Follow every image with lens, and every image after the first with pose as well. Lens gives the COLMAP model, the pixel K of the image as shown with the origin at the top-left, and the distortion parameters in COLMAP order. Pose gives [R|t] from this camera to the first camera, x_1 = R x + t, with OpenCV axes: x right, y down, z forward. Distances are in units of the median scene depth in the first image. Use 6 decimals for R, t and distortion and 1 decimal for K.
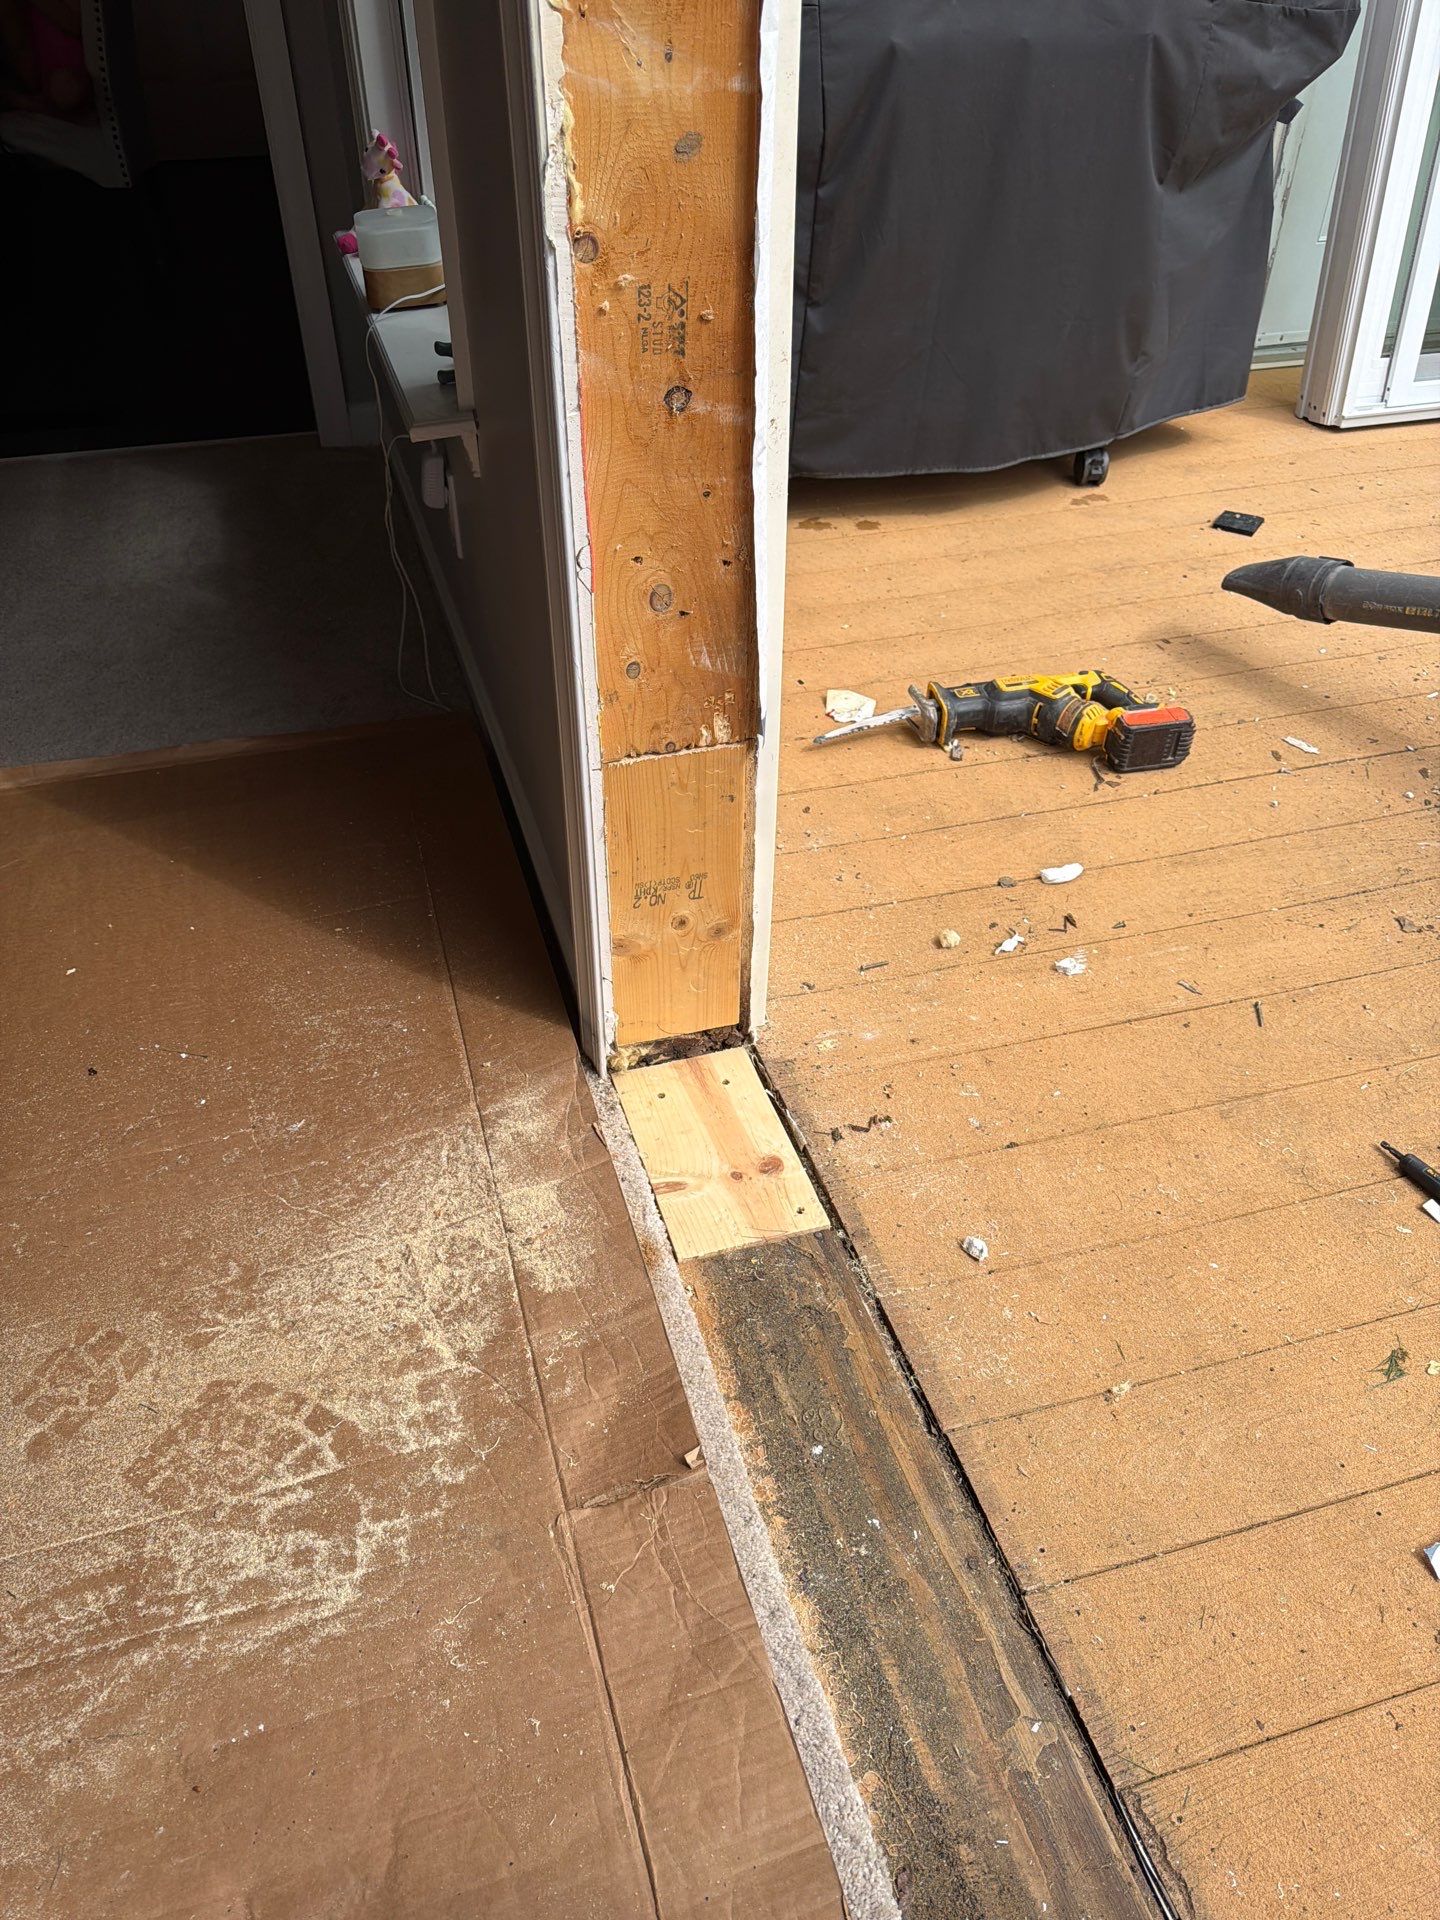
lens RADIAL K [[1408.1, 0, 720.0], [0, 1408.1, 960.0], [0, 0, 1]] dist [0.083982, -0.066653]
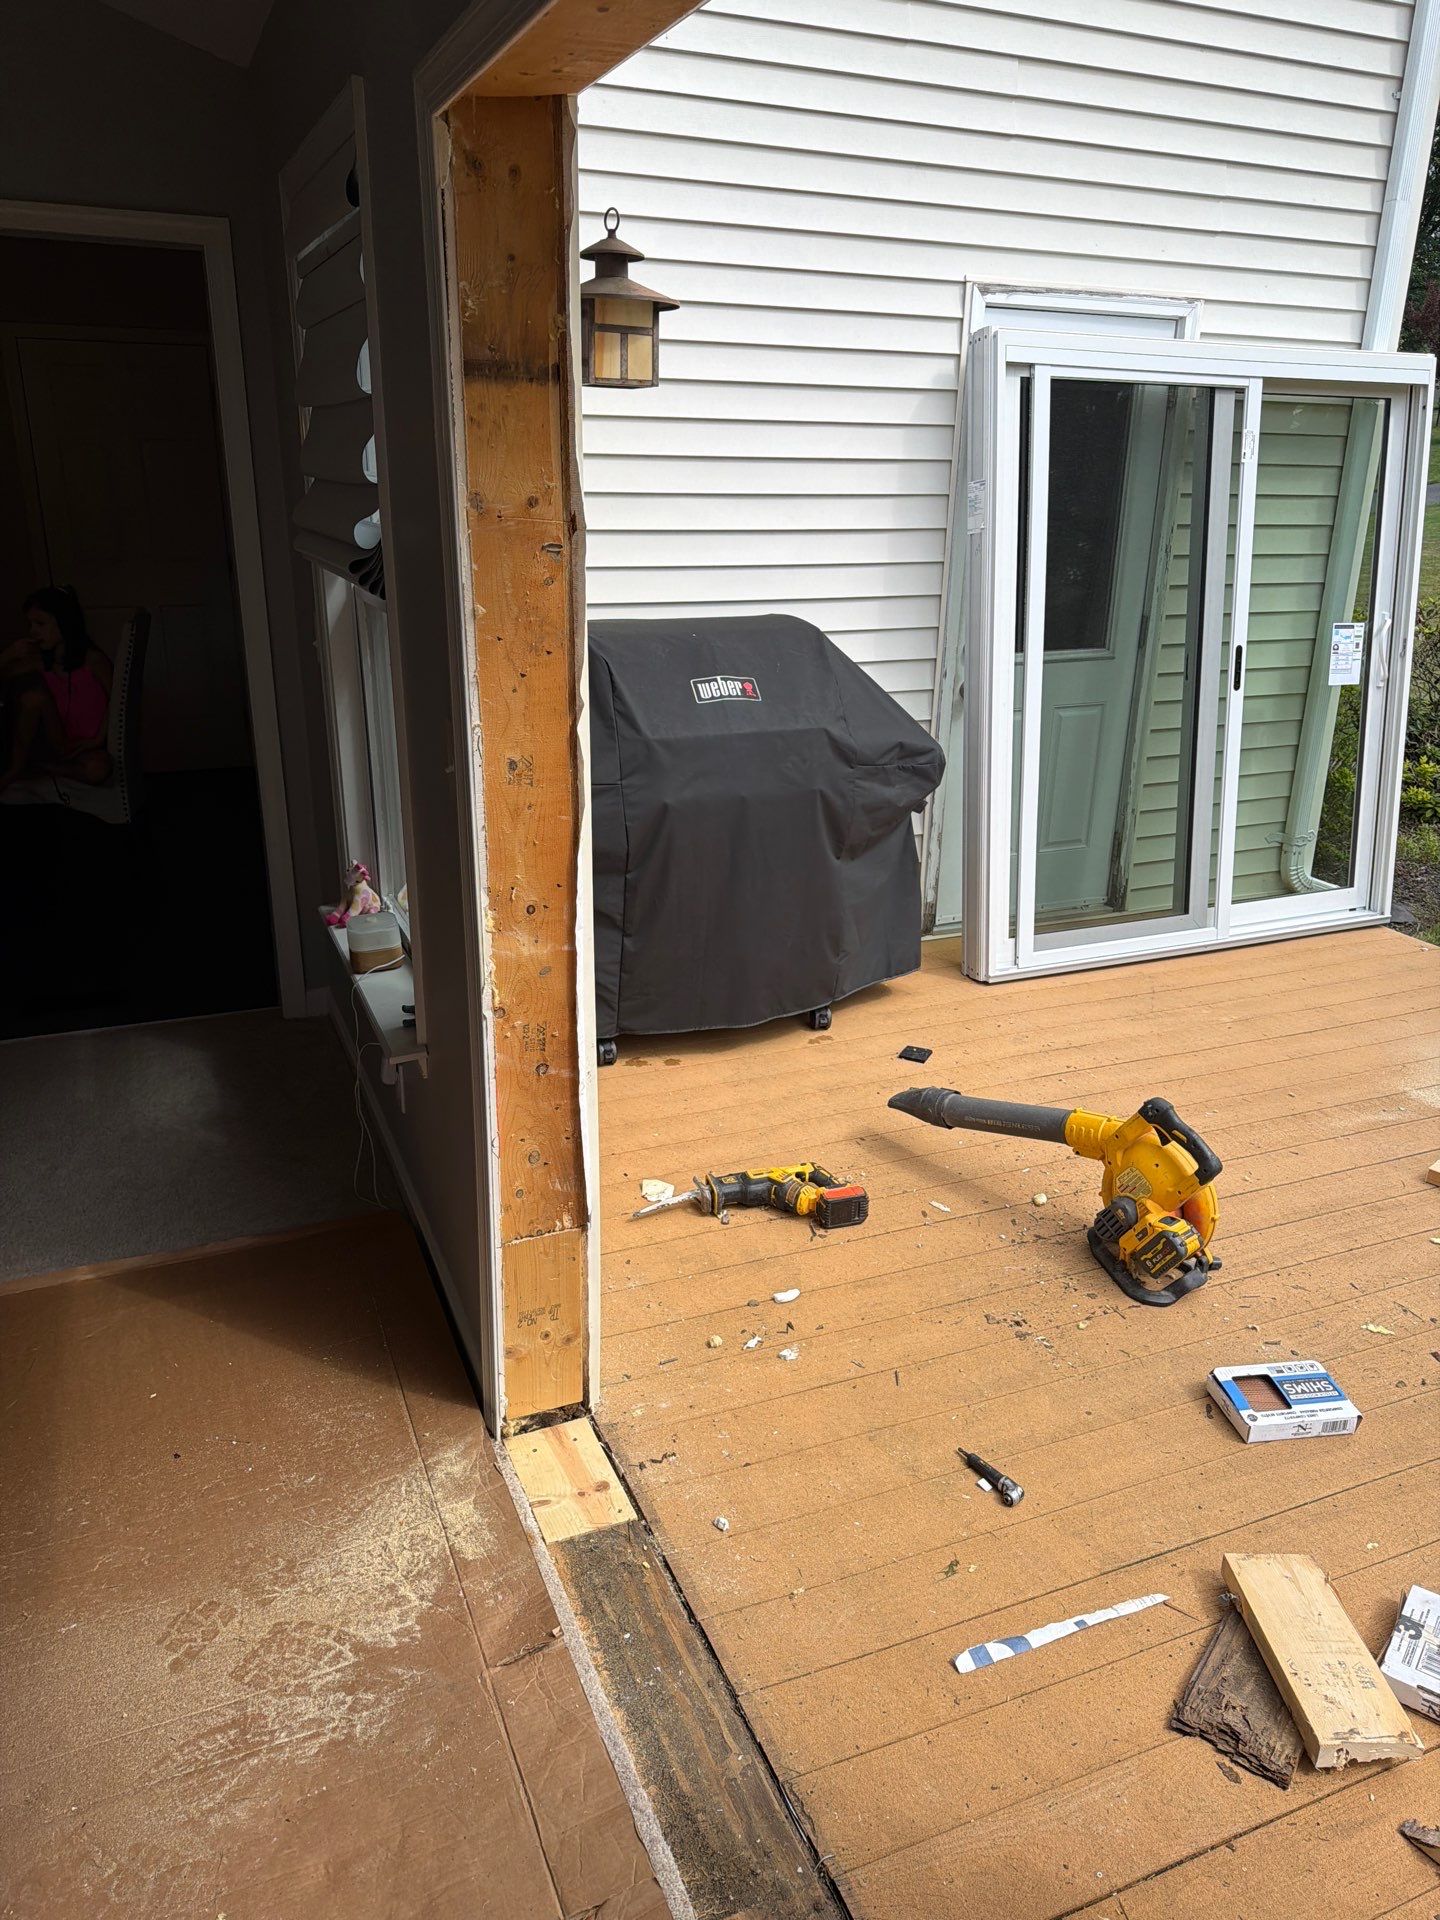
lens RADIAL K [[1384.6, 0, 727.2], [0, 1384.6, 933.5], [0, 0, 1]] dist [0.116656, -0.214651]
pose [[0.994010, -0.023705, 0.106684, 0.020729], [0.057468, 0.943706, -0.325756, 0.075307], [-0.092956, 0.329935, 0.939416, -0.744654]]
